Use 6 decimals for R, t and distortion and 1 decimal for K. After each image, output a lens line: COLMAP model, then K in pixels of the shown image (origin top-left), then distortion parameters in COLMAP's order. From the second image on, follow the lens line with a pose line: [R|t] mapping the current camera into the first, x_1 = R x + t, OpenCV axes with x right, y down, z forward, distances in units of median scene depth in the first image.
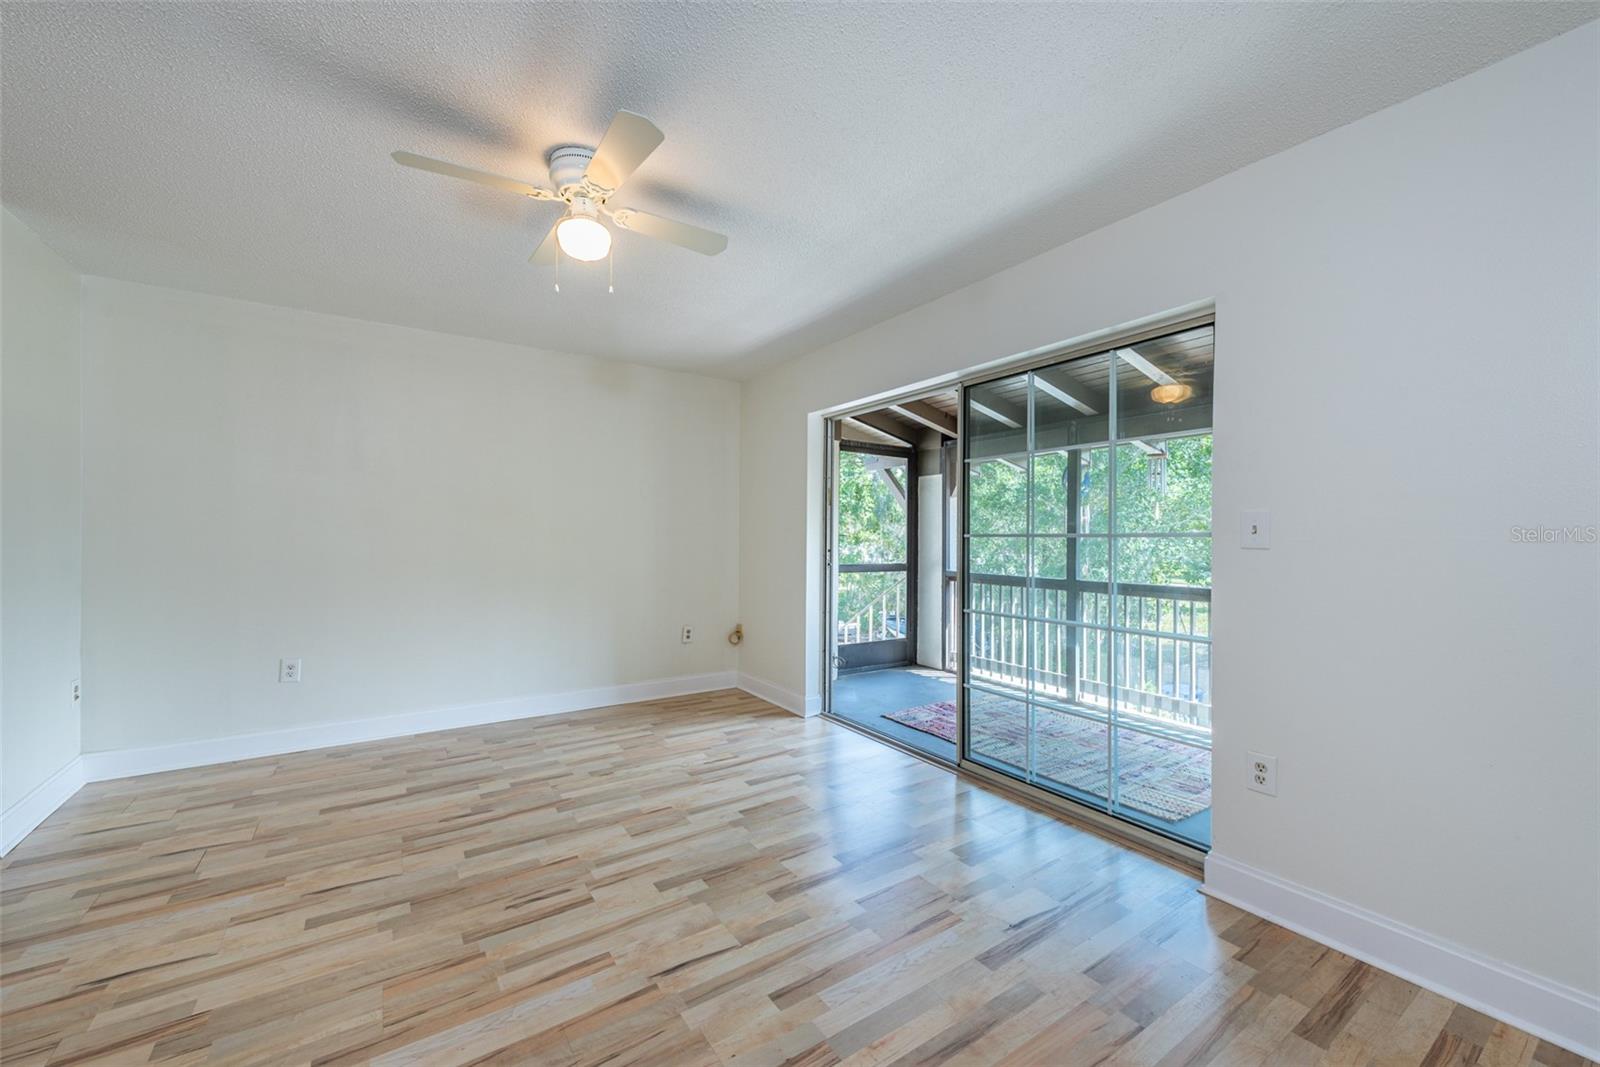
lens RADIAL K [[623.9, 0, 797.2], [0, 623.9, 521.4], [0, 0, 1]] dist [0.008057, -0.000709]
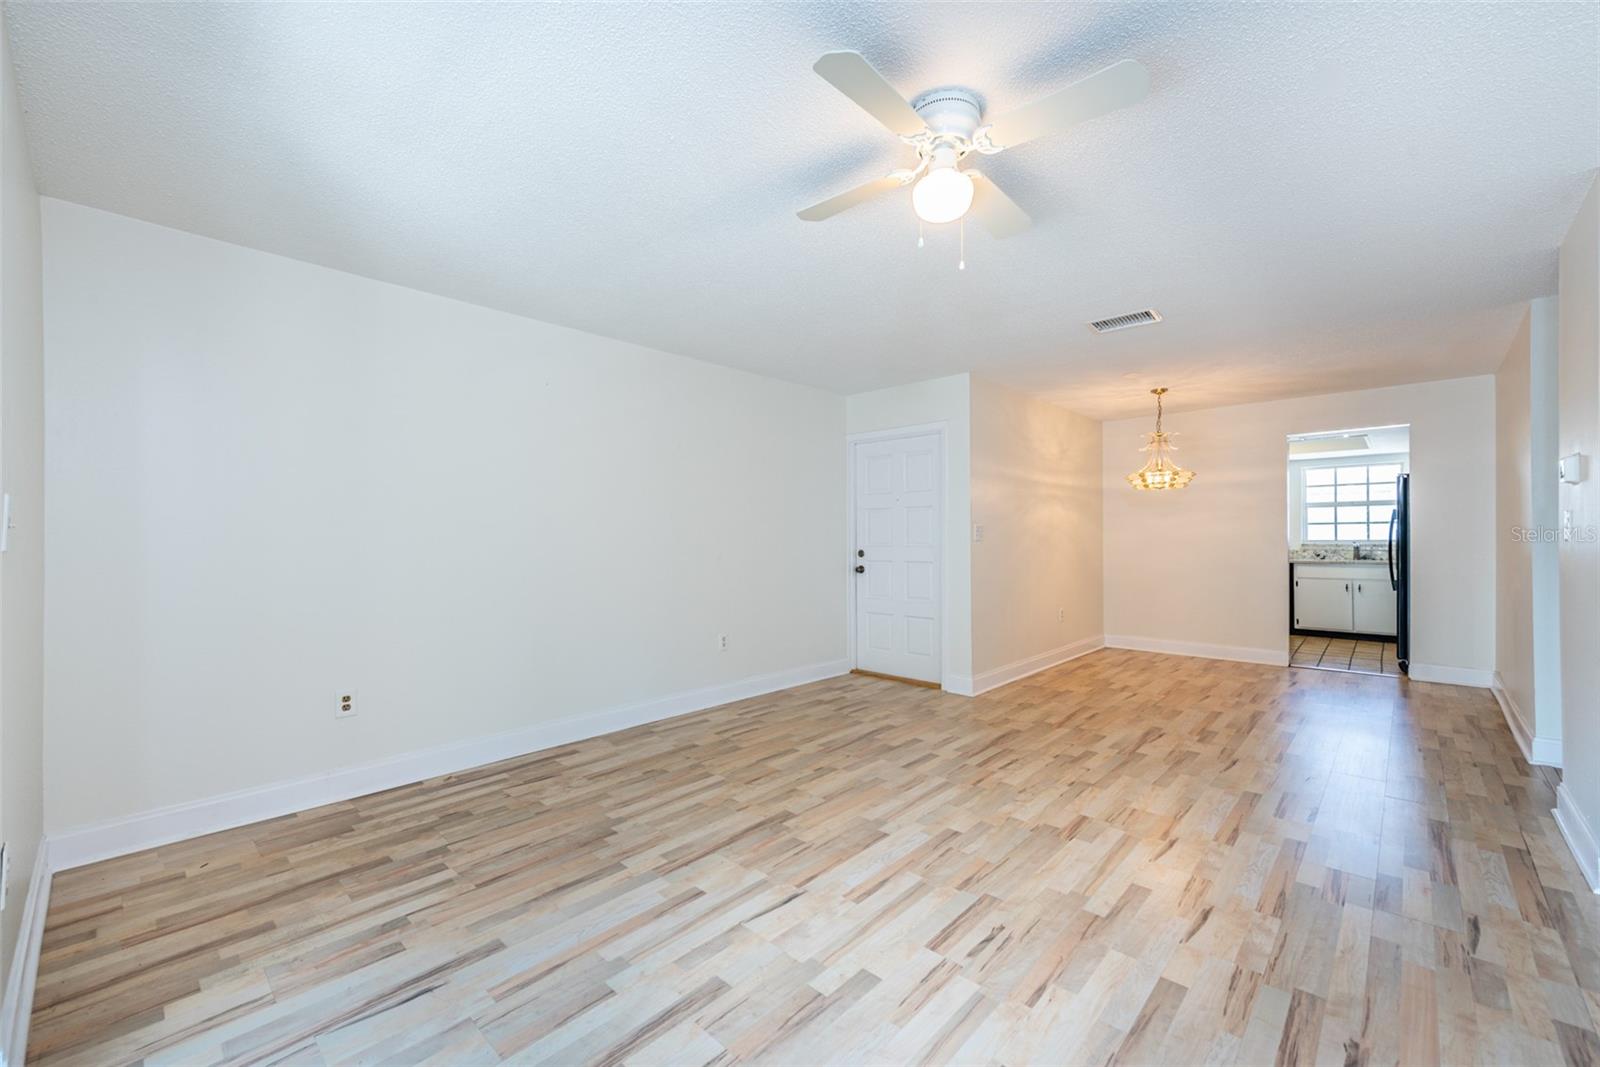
lens RADIAL K [[631.2, 0, 808.9], [0, 631.2, 534.4], [0, 0, 1]] dist [0.008148, -0.000194]
pose [[-0.969847, -0.003738, -0.243686, 0.038068], [0.003055, 0.999617, -0.027491, 0.035290], [0.243696, -0.027406, -0.969464, 1.296438]]
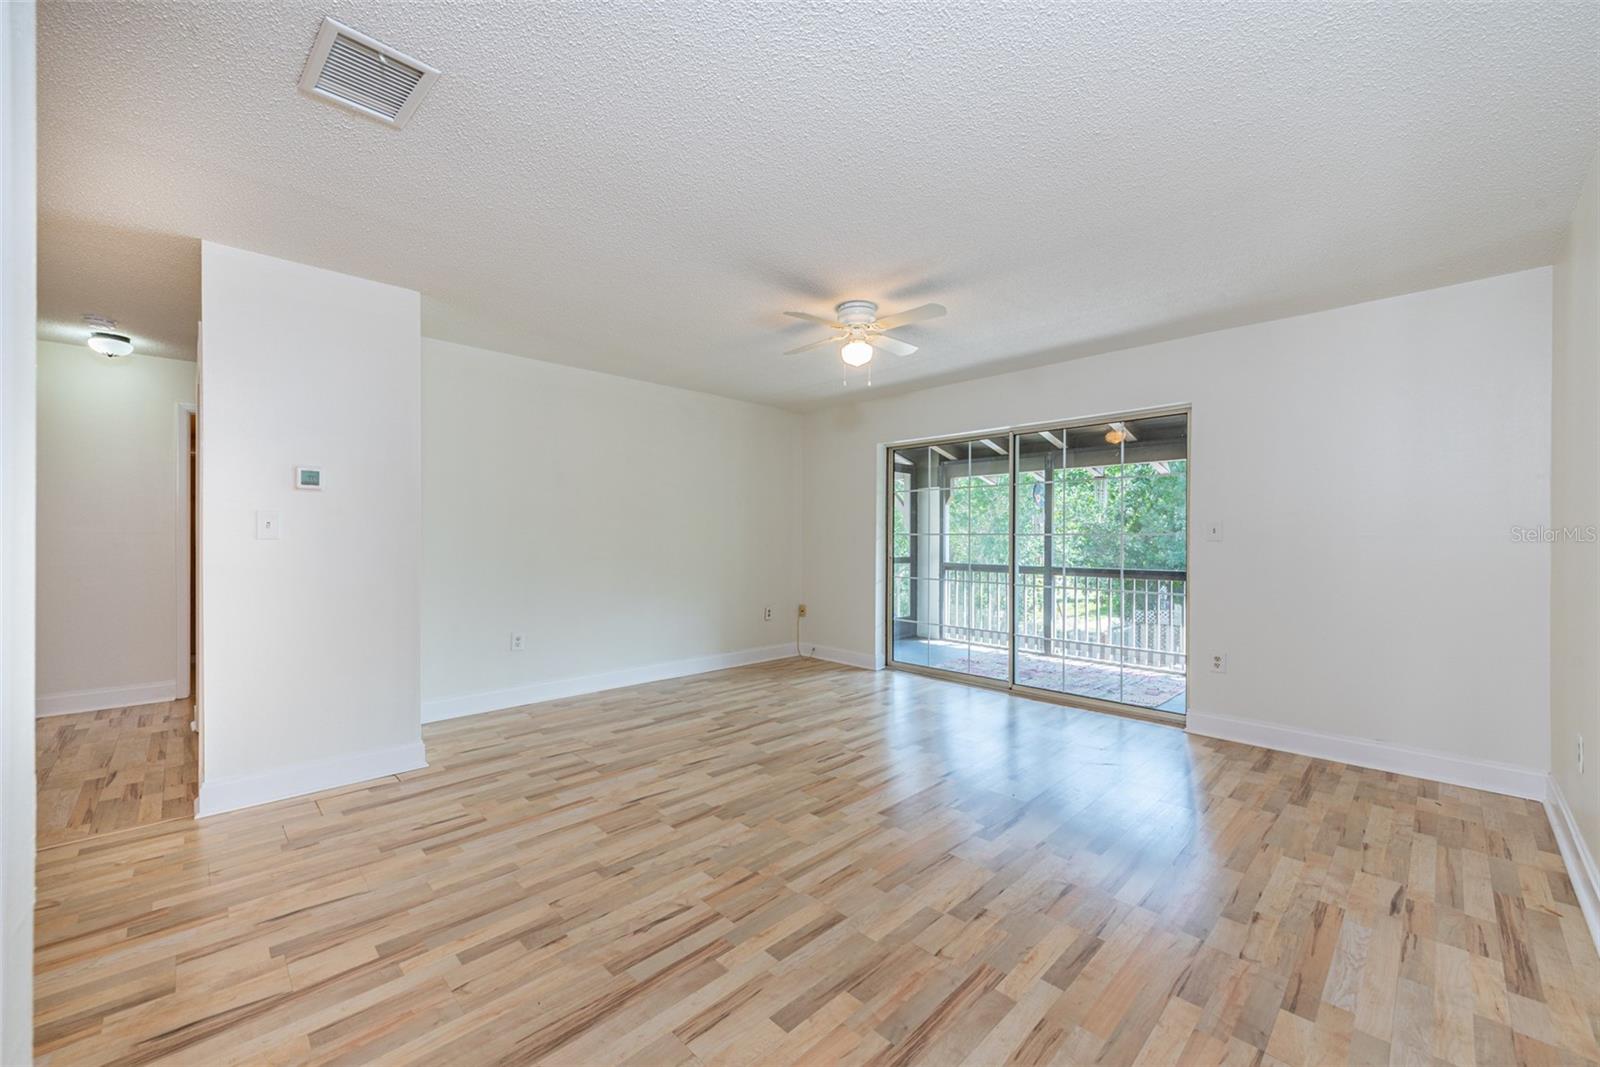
lens RADIAL K [[625.8, 0, 789.9], [0, 625.8, 538.0], [0, 0, 1]] dist [0.012979, -0.000384]
pose [[0.984025, -0.002891, 0.178006, -0.574432], [-0.002053, 0.999617, 0.027584, -0.011736], [-0.178018, -0.027509, 0.983643, -0.408188]]
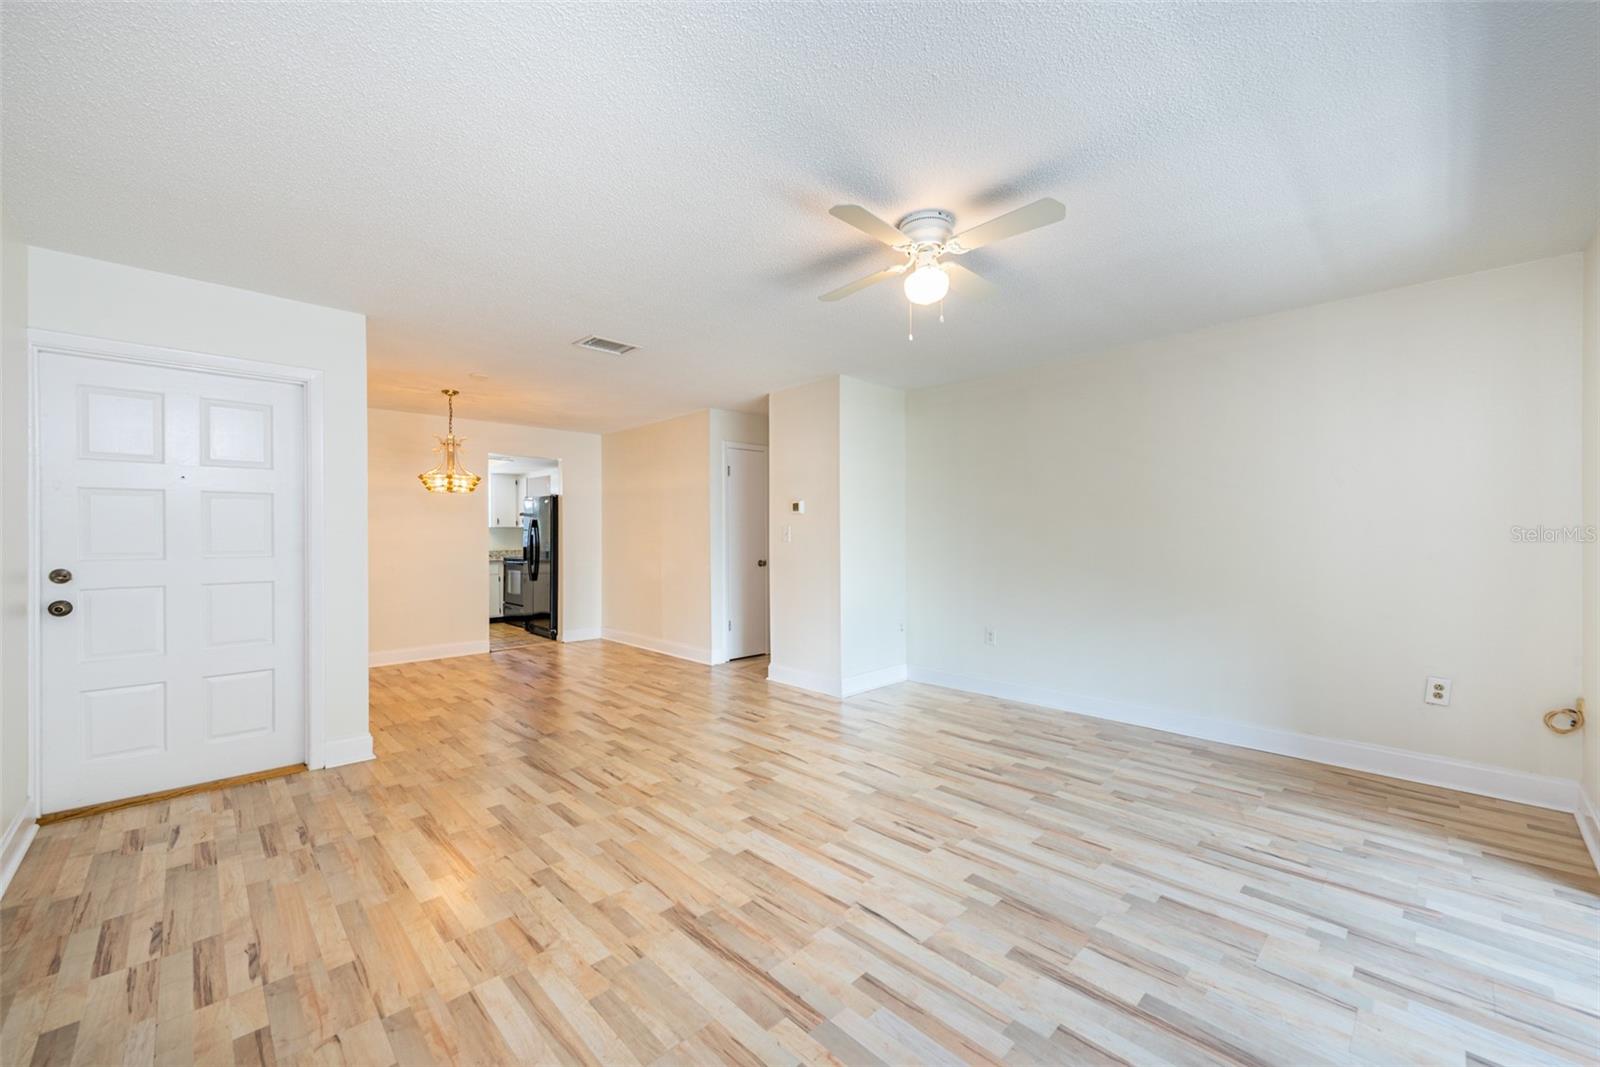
lens RADIAL K [[625.8, 0, 789.9], [0, 625.8, 538.0], [0, 0, 1]] dist [0.012979, -0.000384]
pose [[0.175481, -0.003312, -0.984477, 0.546960], [0.027450, 0.999622, 0.001529, 0.010921], [0.984100, -0.027292, 0.175506, 0.395779]]
